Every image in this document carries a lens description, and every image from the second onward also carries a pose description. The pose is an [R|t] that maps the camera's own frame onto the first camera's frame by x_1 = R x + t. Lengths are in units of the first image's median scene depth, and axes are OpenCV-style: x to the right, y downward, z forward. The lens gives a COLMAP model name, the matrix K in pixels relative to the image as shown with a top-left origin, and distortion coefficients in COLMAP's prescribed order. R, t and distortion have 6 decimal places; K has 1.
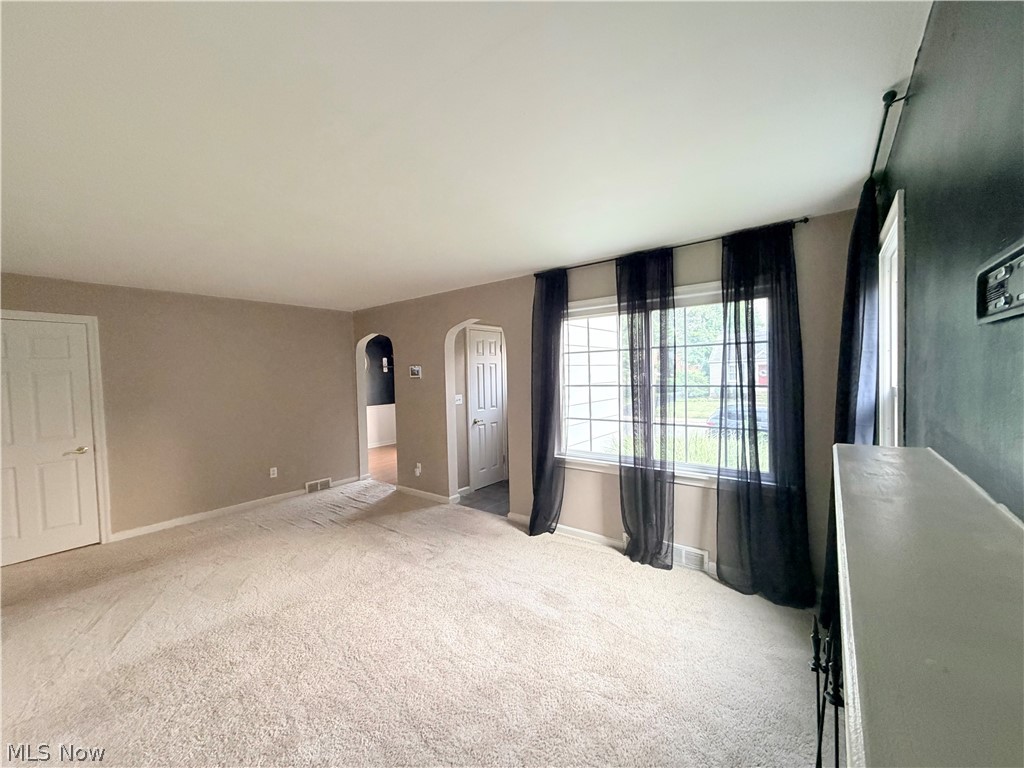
lens RADIAL K [[407.8, 0, 510.9], [0, 407.8, 382.4], [0, 0, 1]] dist [-0.000102, -0.000147]
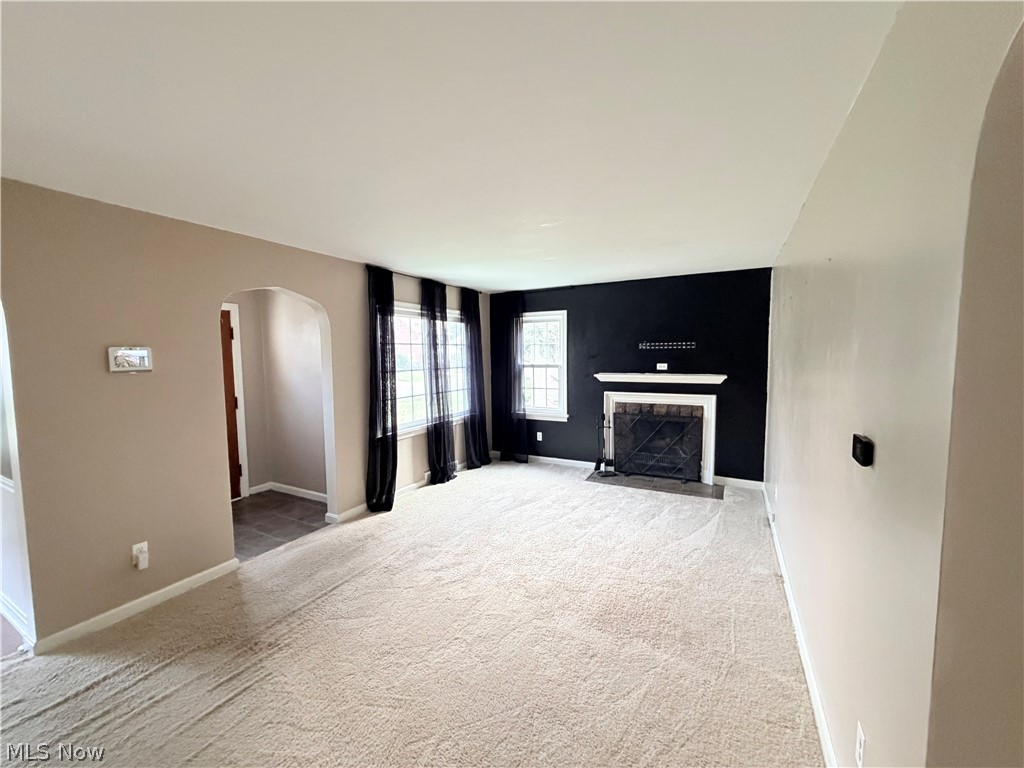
lens RADIAL K [[407.8, 0, 508.7], [0, 407.8, 386.3], [0, 0, 1]] dist [-0.000102, -0.000147]
pose [[-0.169120, -0.051344, 0.984257, -1.131611], [0.041232, 0.997399, 0.059114, -0.005118], [-0.984733, 0.050580, -0.166563, 0.915580]]
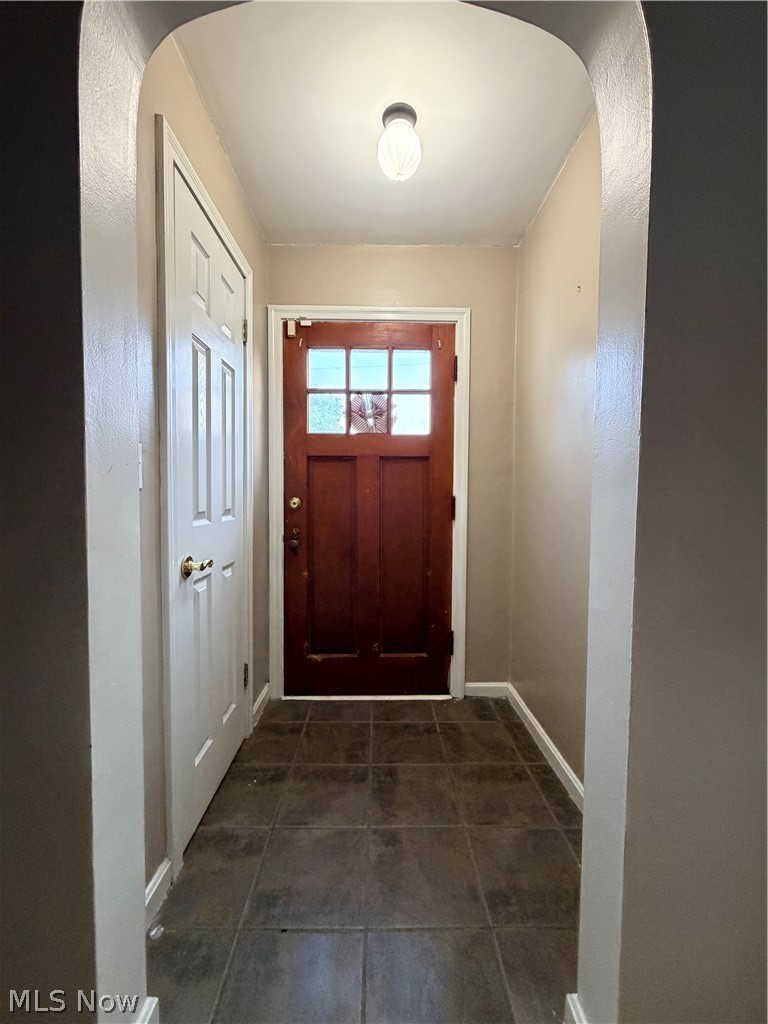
lens RADIAL K [[407.8, 0, 381.1], [0, 407.8, 512.4], [0, 0, 1]] dist [-0.000102, -0.000147]
pose [[0.775066, 0.002761, 0.631875, -0.231683], [-0.006786, 0.999969, 0.003955, 0.091997], [-0.631844, -0.007354, 0.775060, 1.117368]]
